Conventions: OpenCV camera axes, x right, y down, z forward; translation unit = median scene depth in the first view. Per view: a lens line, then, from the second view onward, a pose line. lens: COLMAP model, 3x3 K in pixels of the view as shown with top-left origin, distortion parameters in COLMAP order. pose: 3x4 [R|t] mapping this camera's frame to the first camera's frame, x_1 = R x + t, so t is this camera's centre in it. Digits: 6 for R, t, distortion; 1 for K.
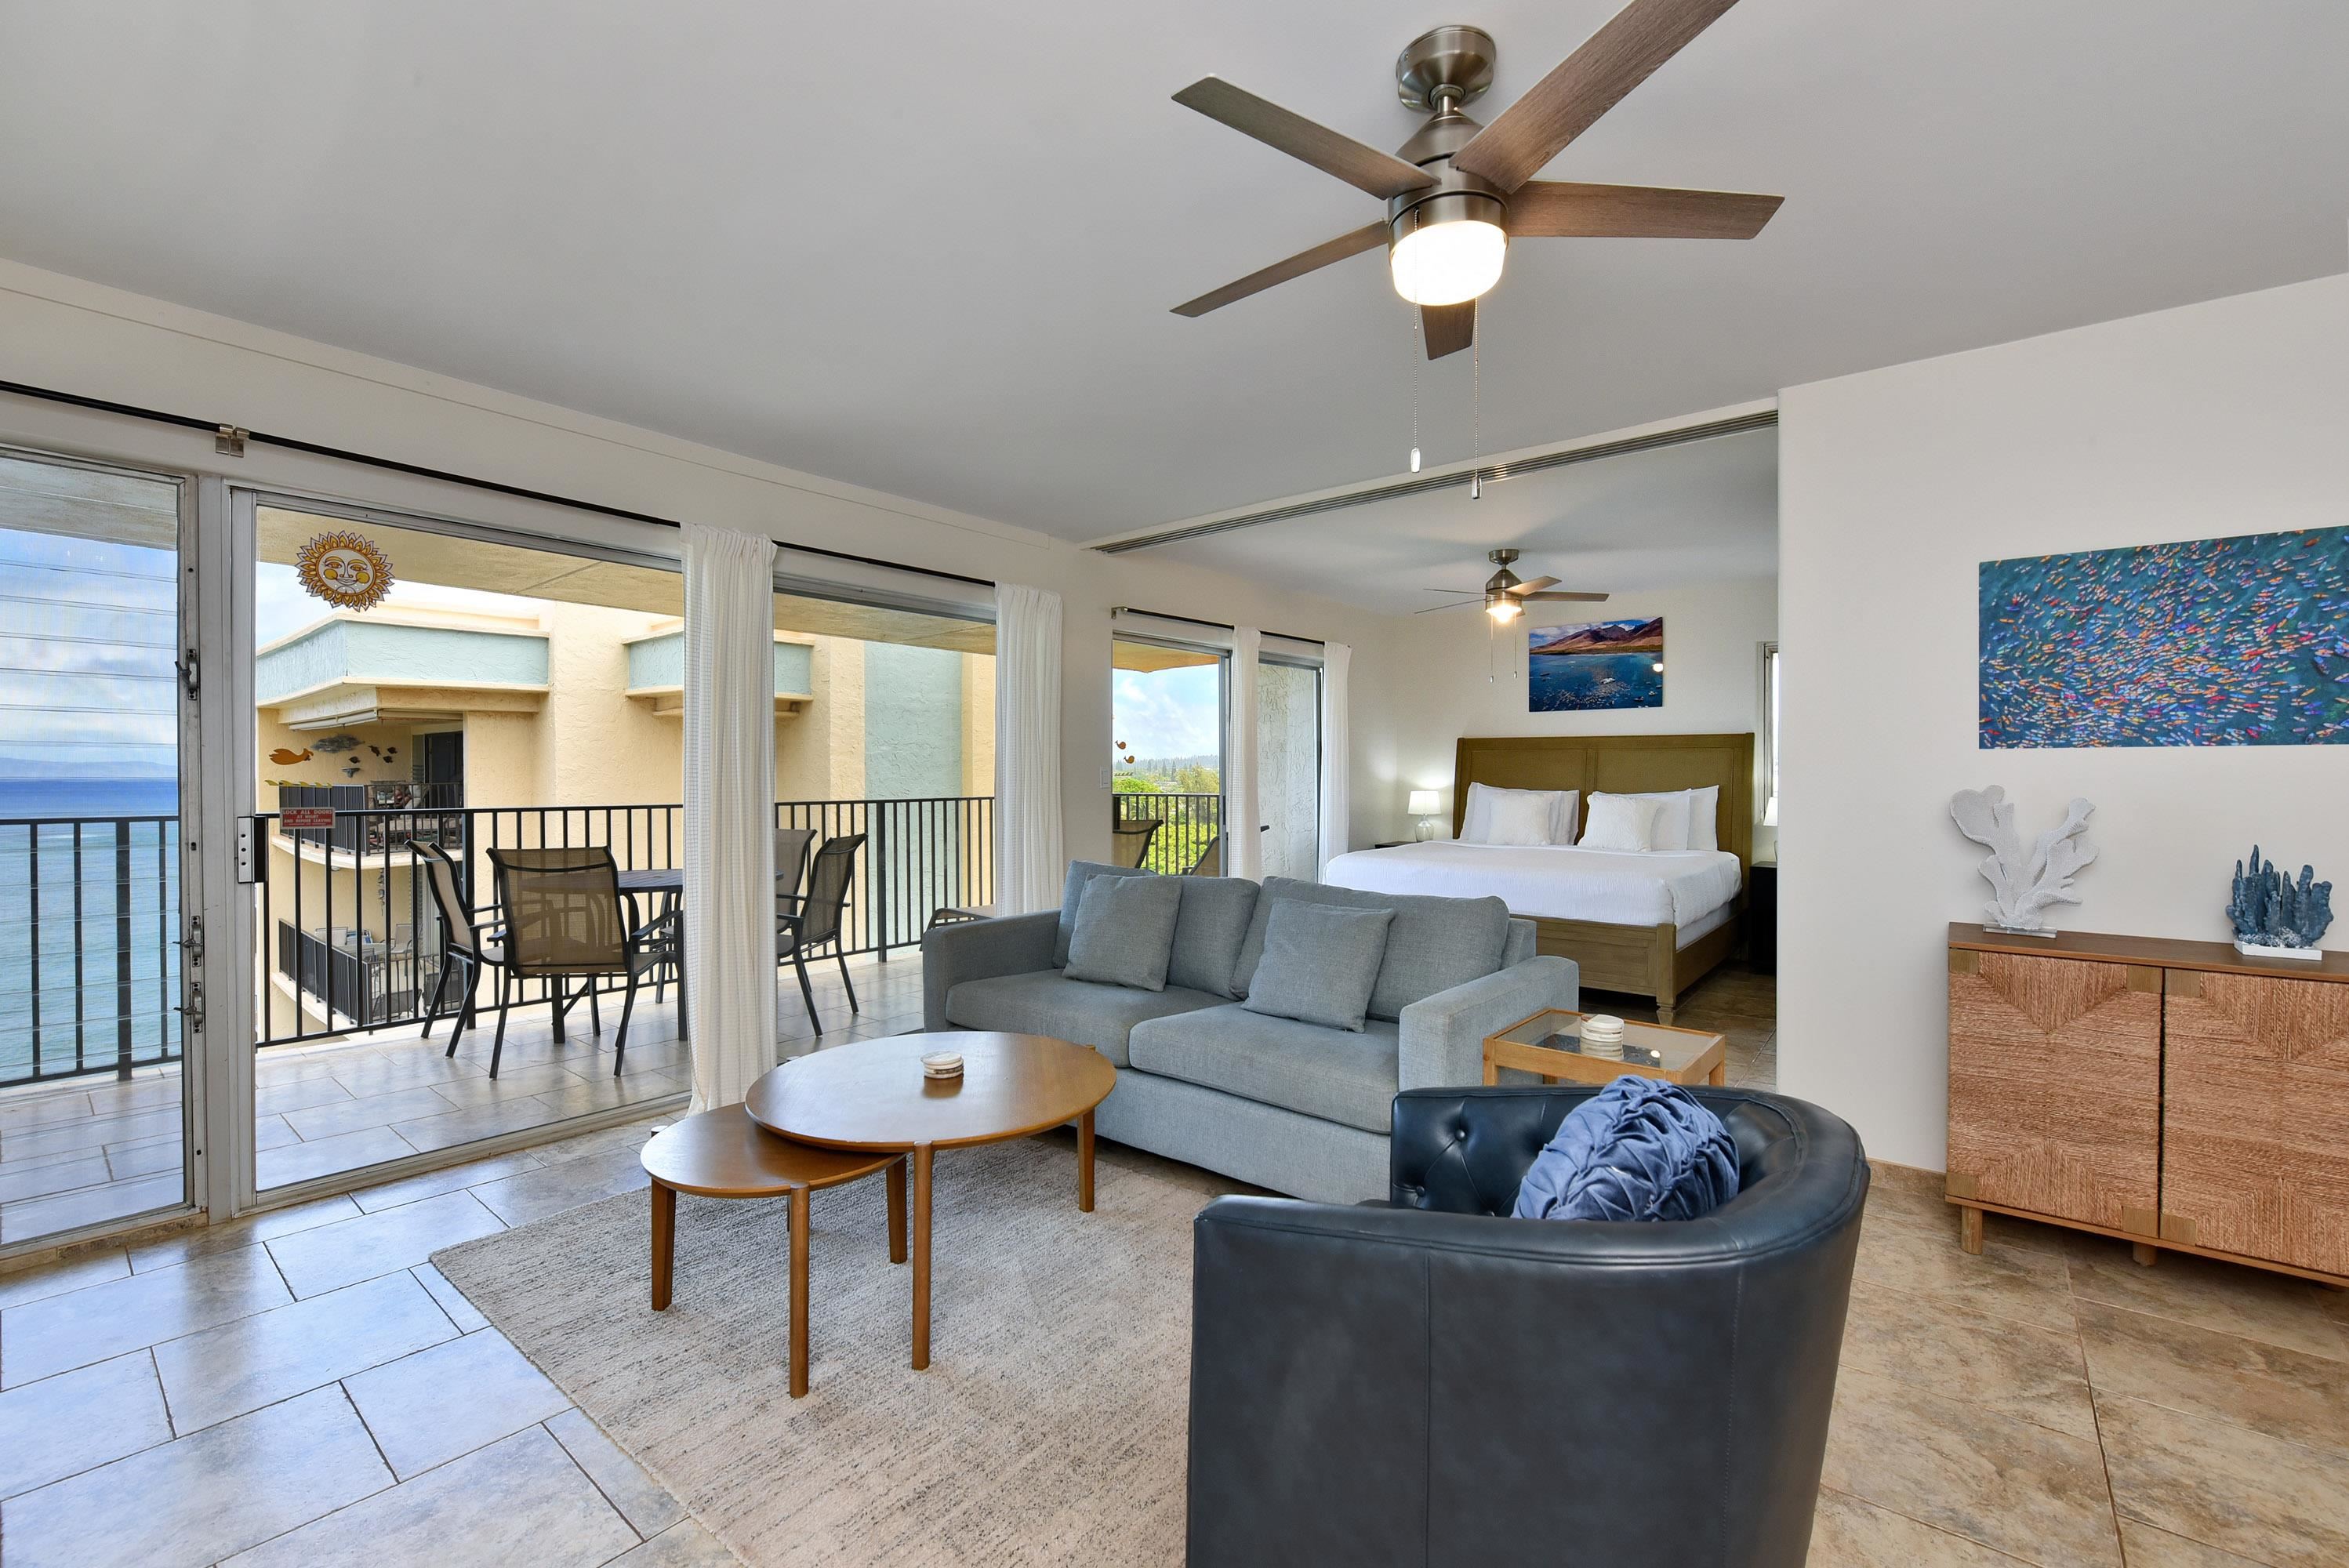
lens RADIAL K [[969.6, 0, 1087.7], [0, 969.6, 790.2], [0, 0, 1]] dist [-0.006757, -0.001425]
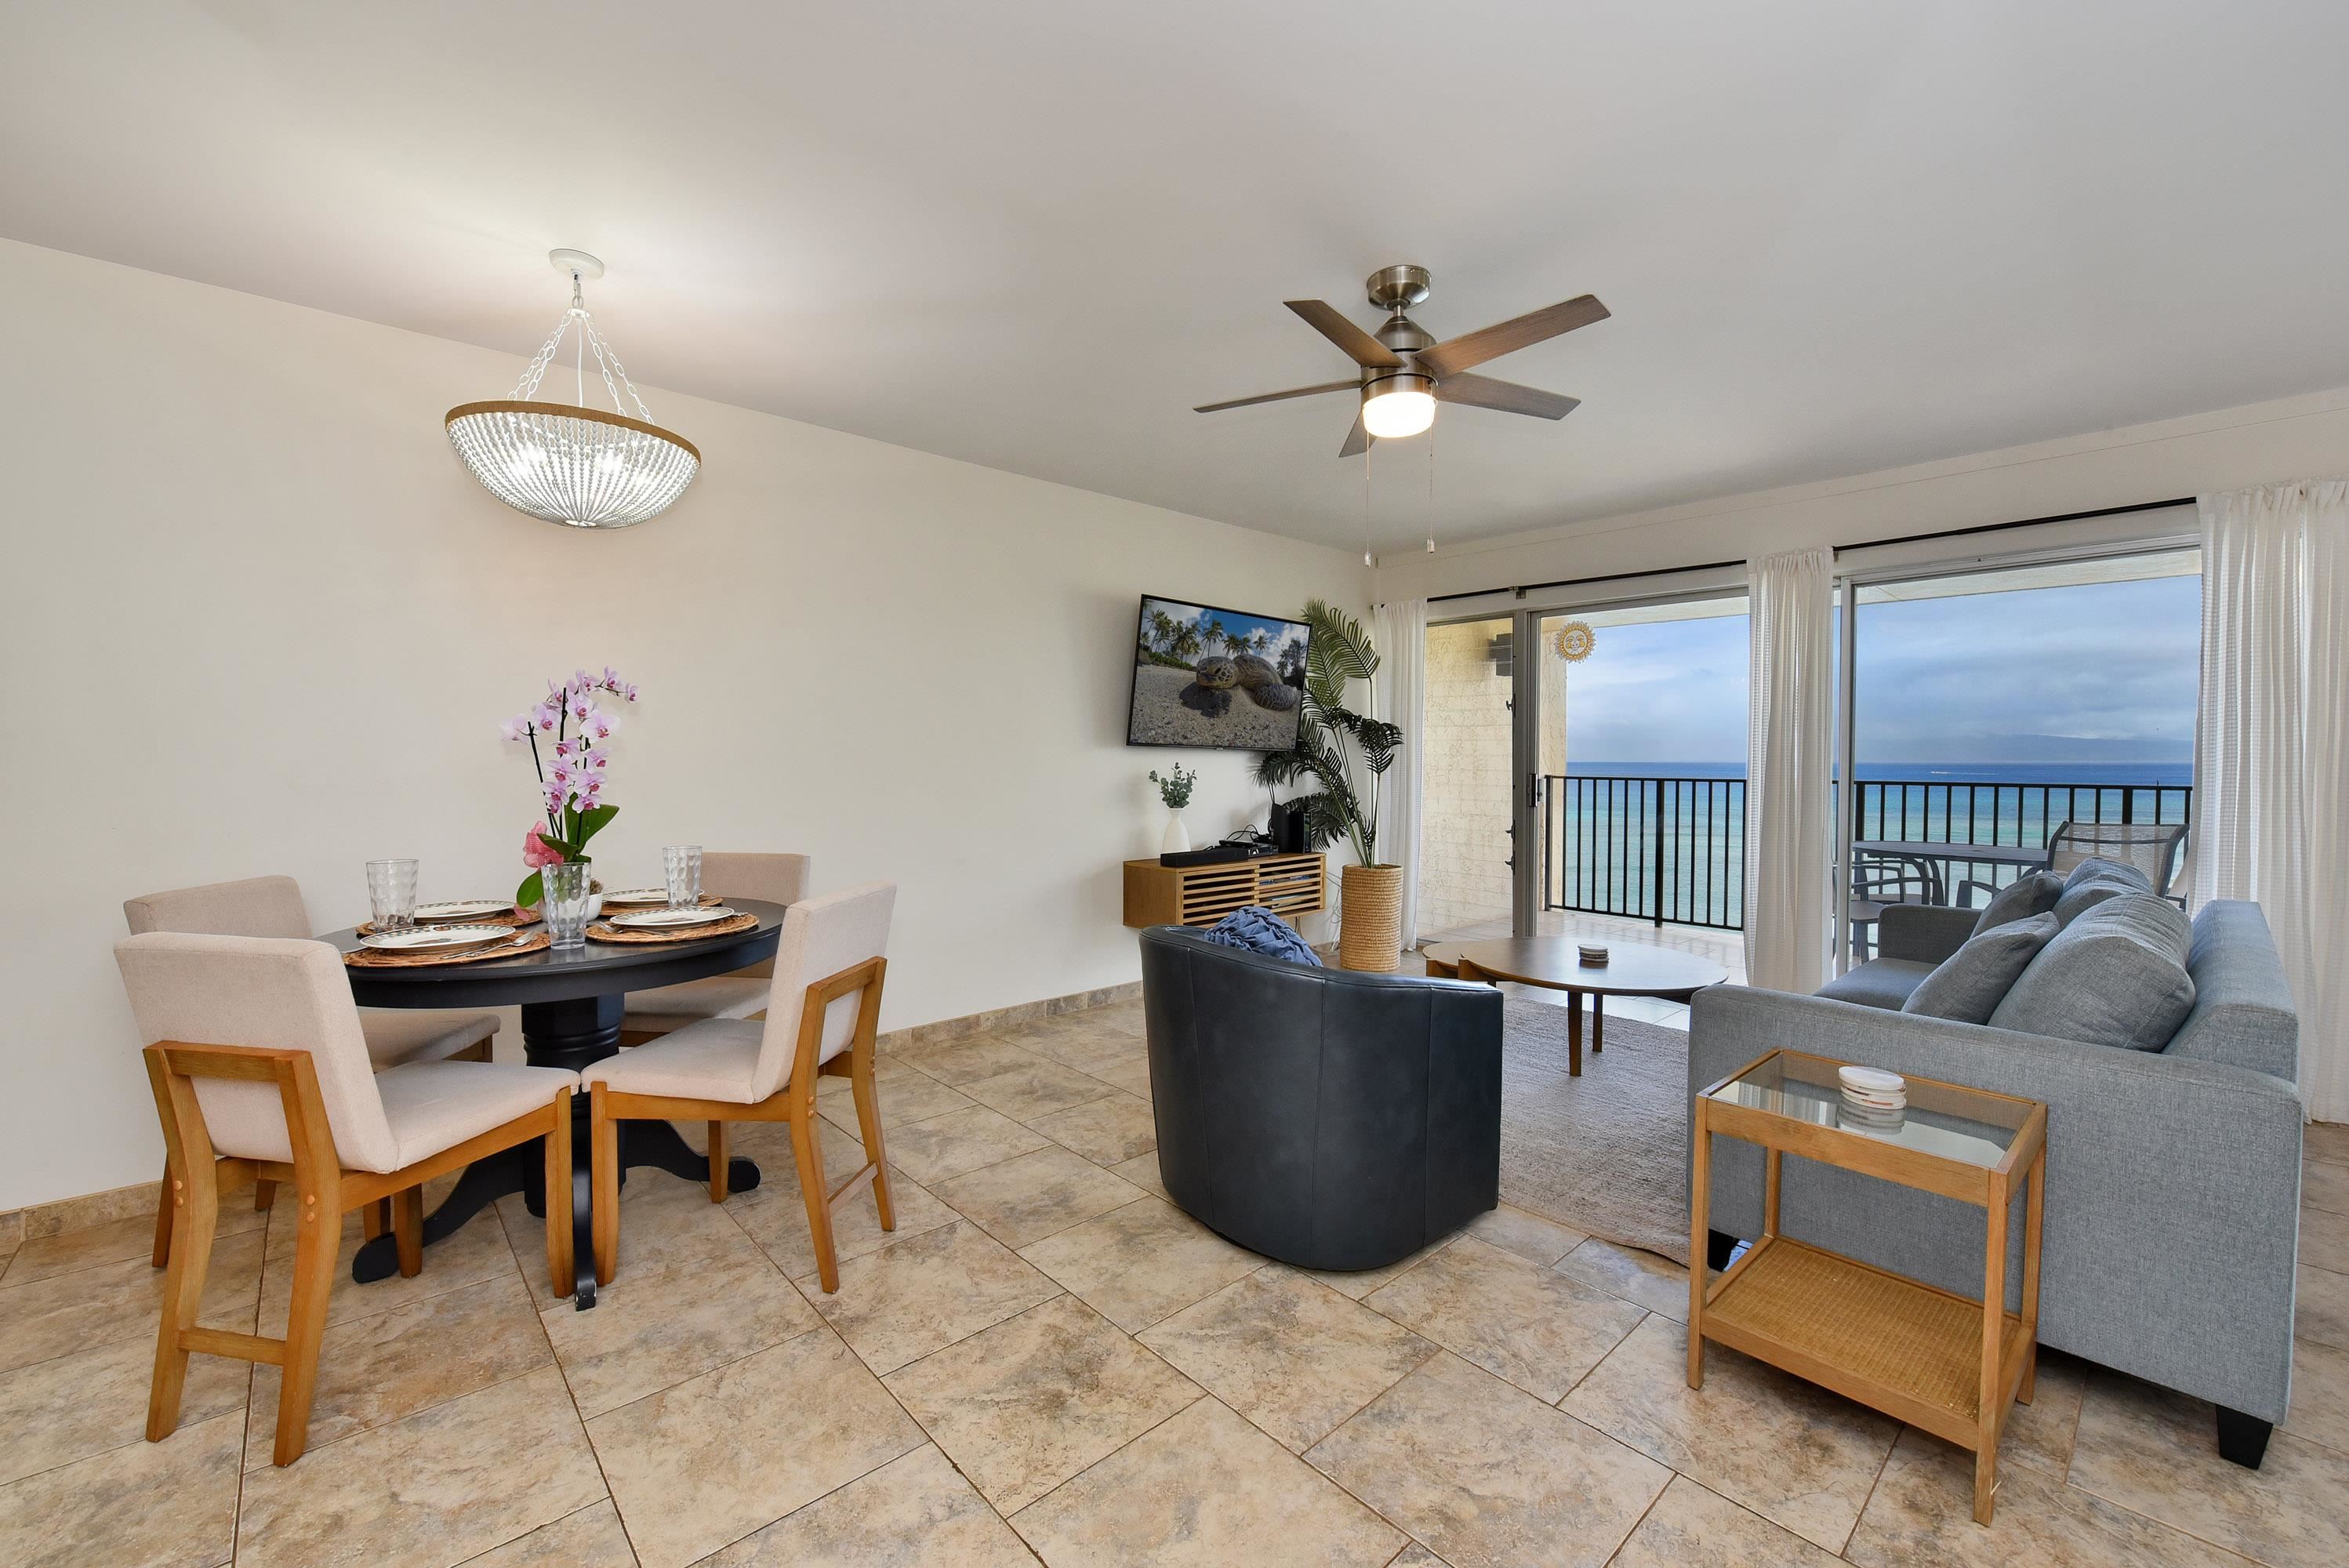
lens RADIAL K [[960.0, 0, 1184.4], [0, 960.0, 781.3], [0, 0, 1]] dist [-0.005341, -0.000798]
pose [[-0.121350, 0.024502, -0.992307, 0.837896], [-0.019957, 0.999433, 0.027119, 0.004525], [0.992409, 0.023095, -0.120792, 0.345334]]
